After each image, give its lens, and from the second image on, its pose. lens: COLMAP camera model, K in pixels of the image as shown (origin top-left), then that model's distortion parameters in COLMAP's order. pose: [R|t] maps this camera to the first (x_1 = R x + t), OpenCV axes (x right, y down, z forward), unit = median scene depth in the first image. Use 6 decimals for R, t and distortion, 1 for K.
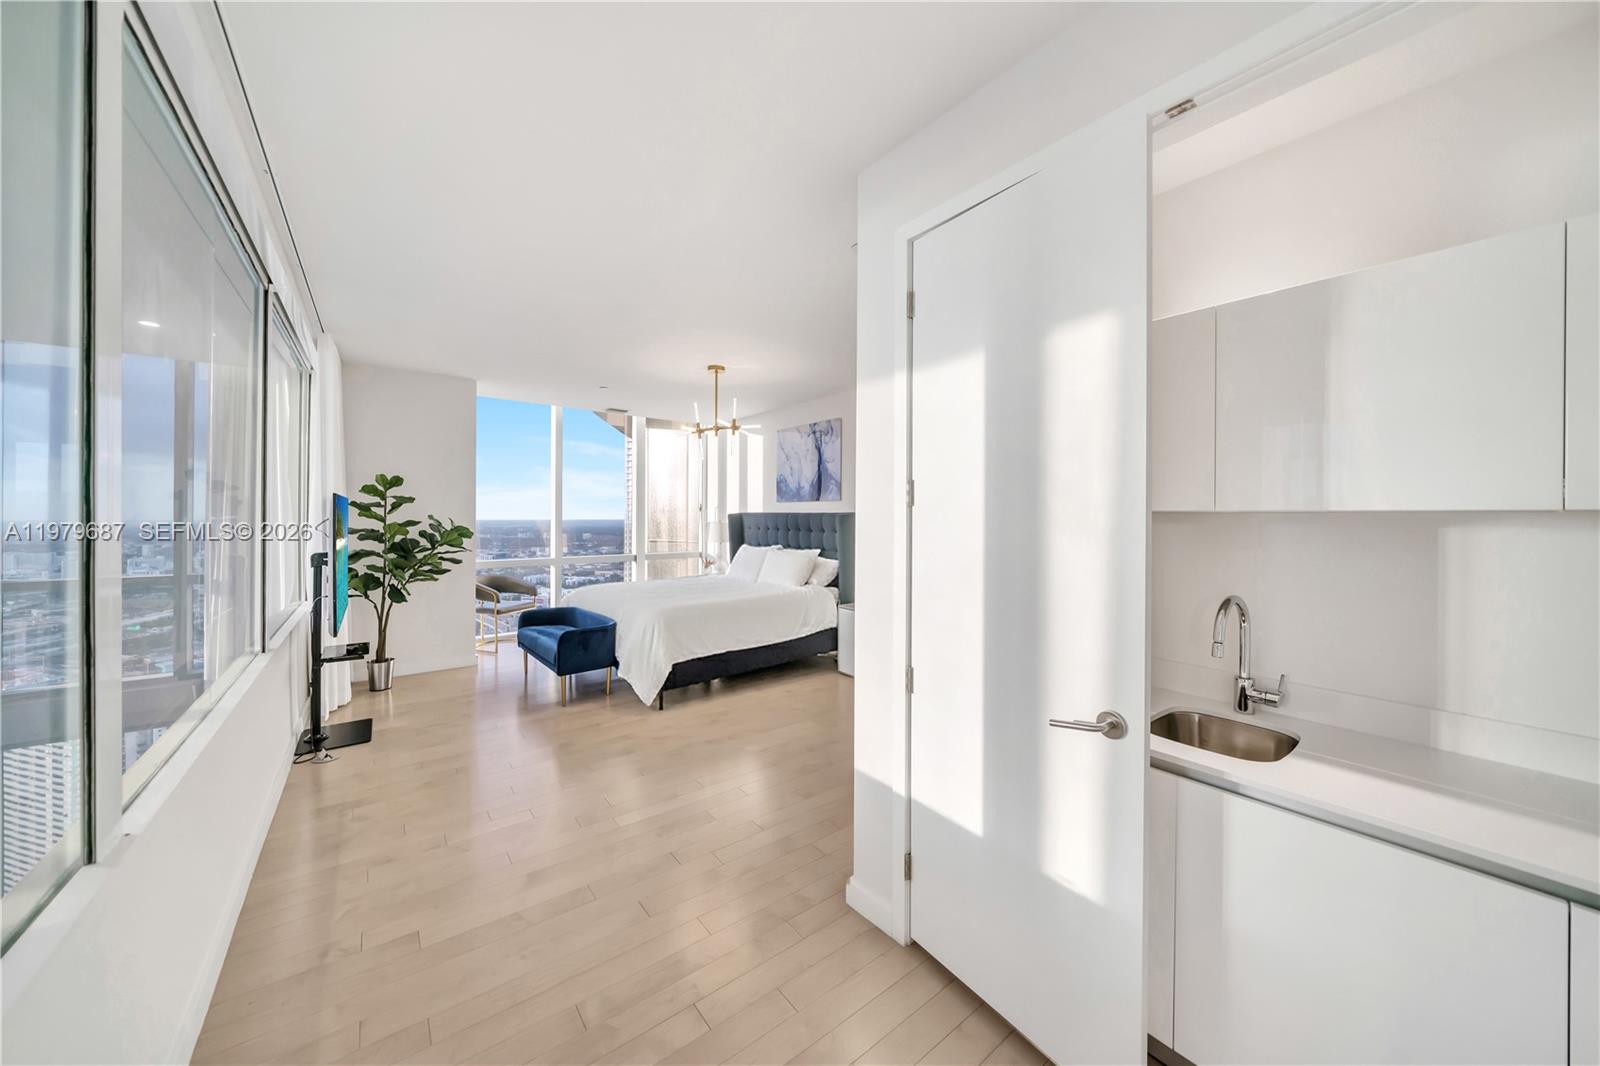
lens RADIAL K [[555.8, 0, 814.3], [0, 555.8, 505.1], [0, 0, 1]] dist [-0.004895, 0.000958]
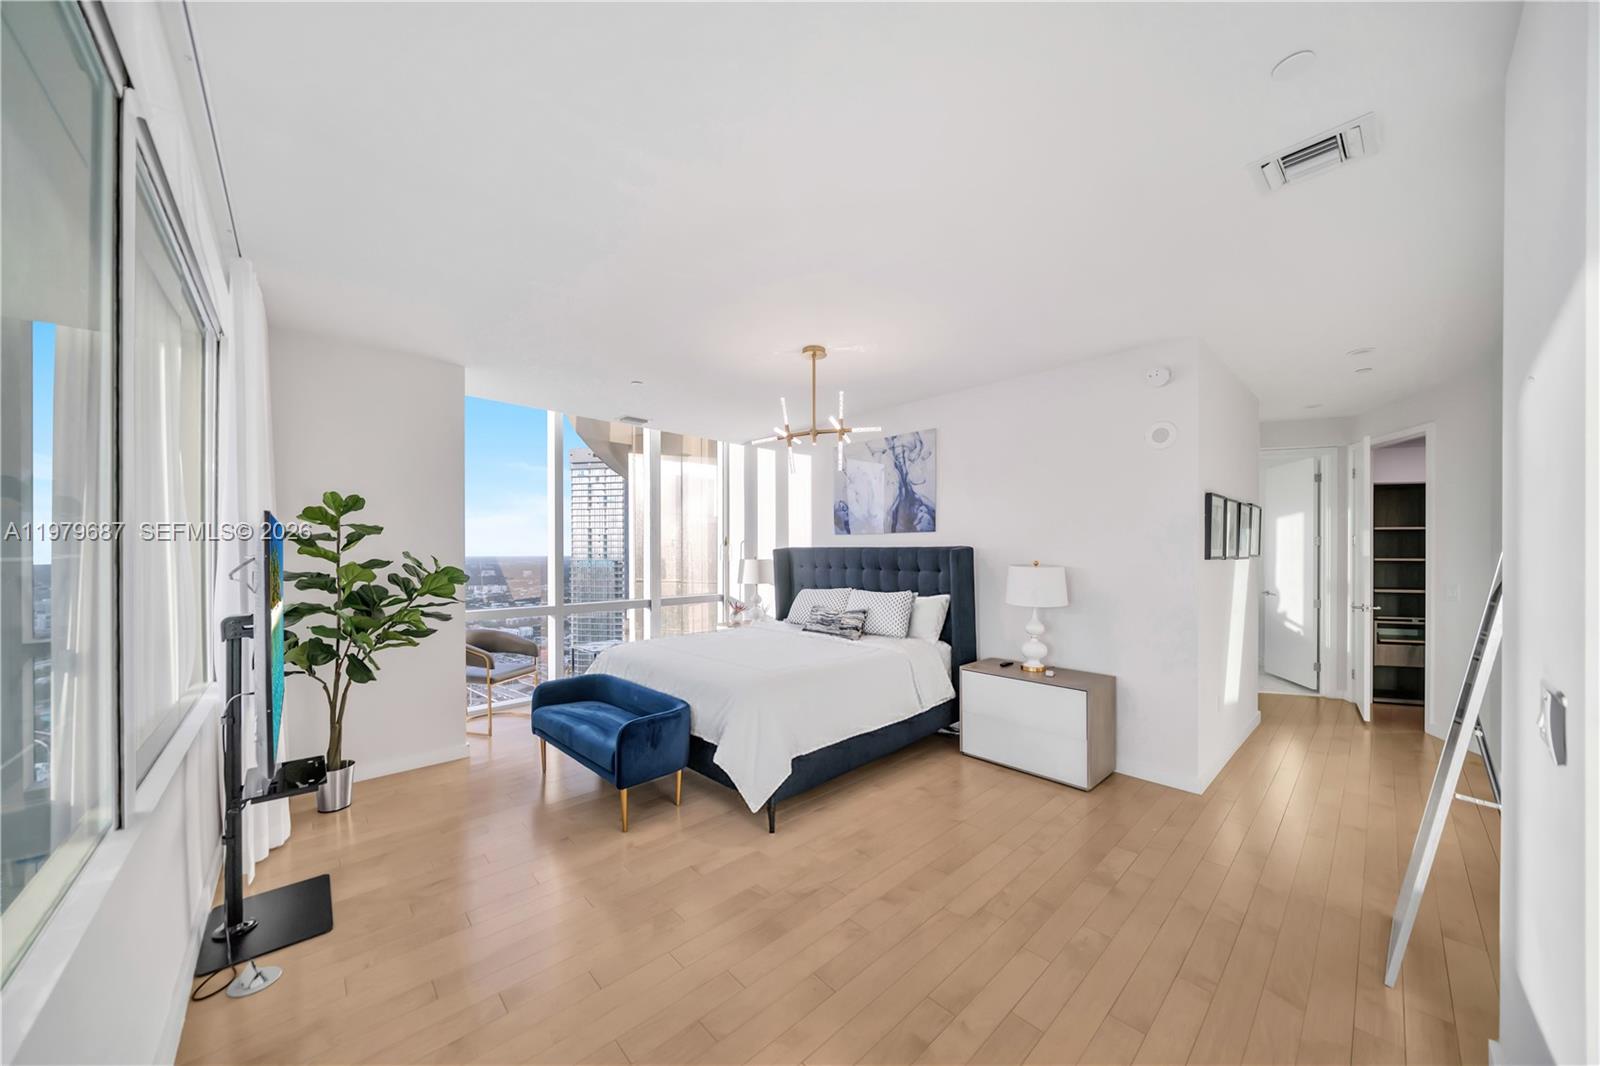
lens RADIAL K [[555.8, 0, 809.3], [0, 555.8, 544.4], [0, 0, 1]] dist [-0.004895, 0.000958]
pose [[0.996991, -0.002636, 0.077475, -0.248040], [0.002130, 0.999976, 0.006611, 0.005358], [-0.077490, -0.006426, 0.996972, 0.273872]]
